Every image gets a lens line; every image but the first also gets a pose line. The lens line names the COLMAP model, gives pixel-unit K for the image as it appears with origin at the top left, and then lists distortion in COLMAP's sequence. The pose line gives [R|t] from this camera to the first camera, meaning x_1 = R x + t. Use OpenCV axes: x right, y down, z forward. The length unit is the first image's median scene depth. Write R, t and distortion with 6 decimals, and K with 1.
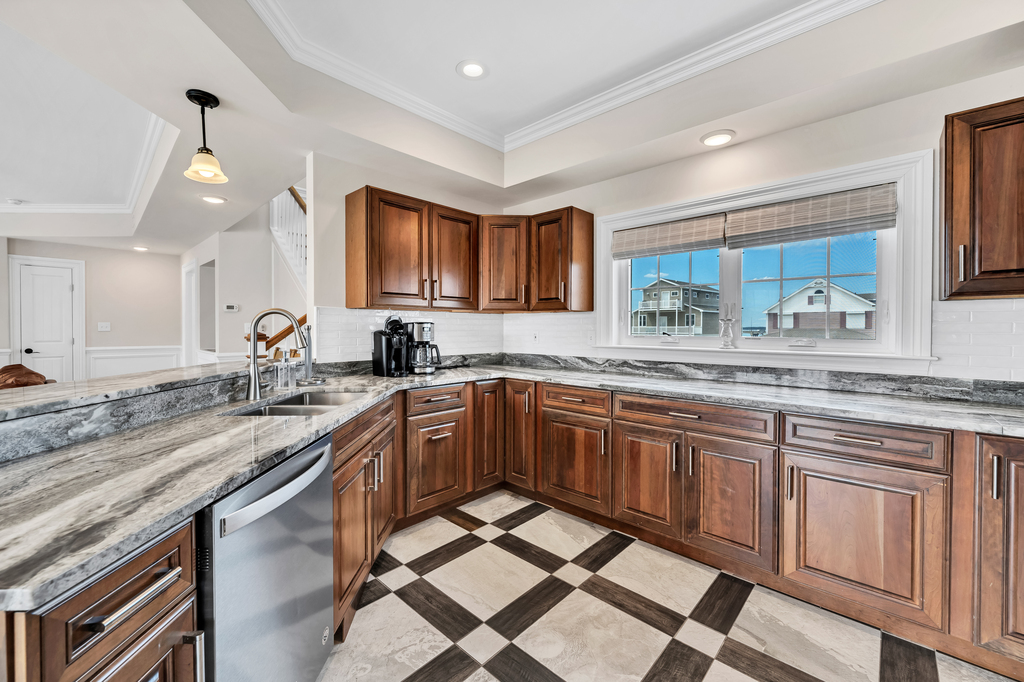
lens RADIAL K [[413.4, 0, 513.9], [0, 413.4, 328.0], [0, 0, 1]] dist [0.001525, 0.000177]
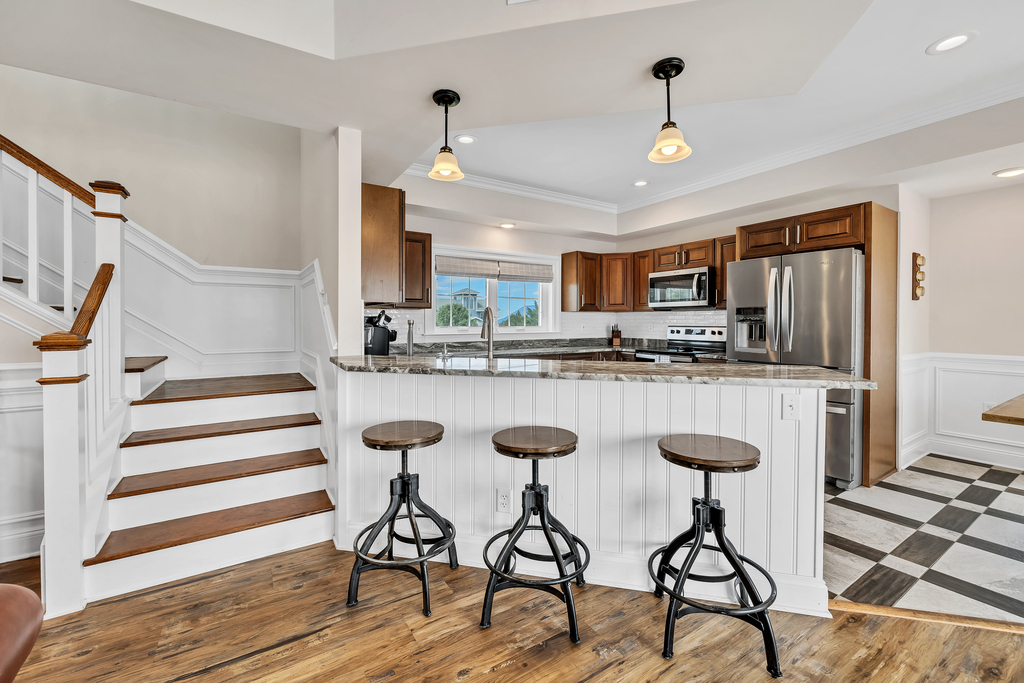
lens RADIAL K [[413.4, 0, 513.9], [0, 413.4, 328.5], [0, 0, 1]] dist [0.001525, 0.000177]
pose [[0.250719, -0.017227, 0.967907, -1.408638], [0.001002, 0.999846, 0.017535, -0.001550], [-0.968059, -0.003426, 0.250698, 0.478064]]
